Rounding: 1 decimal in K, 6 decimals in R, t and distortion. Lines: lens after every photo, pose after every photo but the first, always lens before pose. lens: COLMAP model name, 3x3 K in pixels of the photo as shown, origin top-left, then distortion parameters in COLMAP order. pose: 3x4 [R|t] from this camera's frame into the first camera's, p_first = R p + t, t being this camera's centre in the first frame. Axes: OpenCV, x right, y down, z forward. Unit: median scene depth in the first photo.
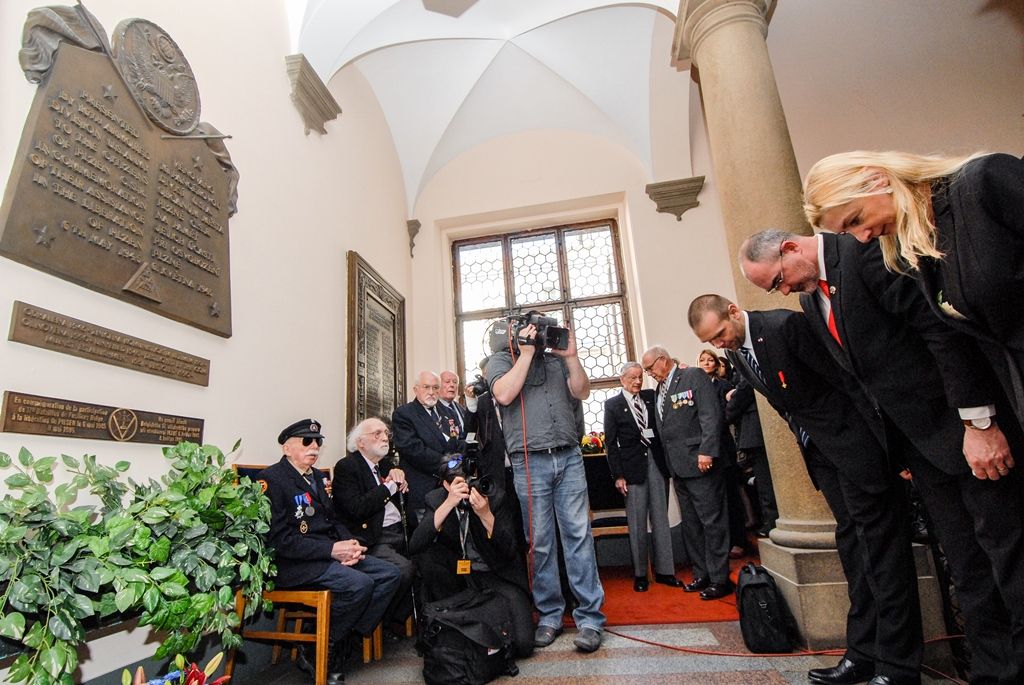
lens RADIAL K [[512.4, 0, 512.0], [0, 512.4, 342.5], [0, 0, 1]] dist [0.017208, -0.037788]
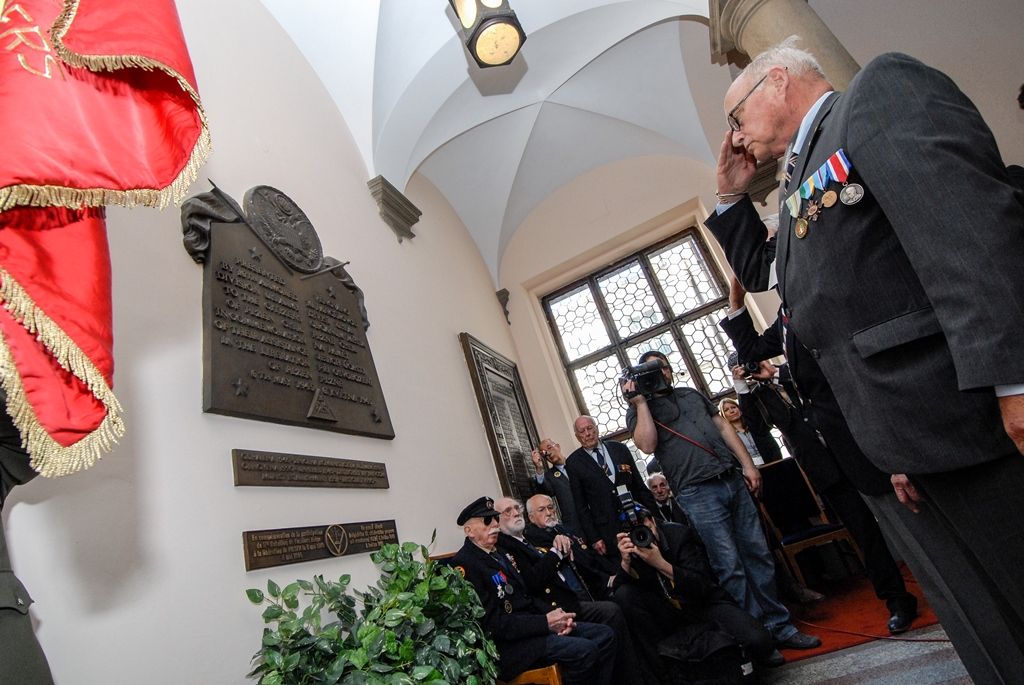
lens RADIAL K [[512.4, 0, 512.0], [0, 512.4, 342.5], [0, 0, 1]] dist [0.017208, -0.037788]
pose [[0.945819, -0.288818, -0.148363, -0.120811], [0.271454, 0.954069, -0.126751, 0.002170], [0.178157, 0.079609, 0.980776, -0.018243]]
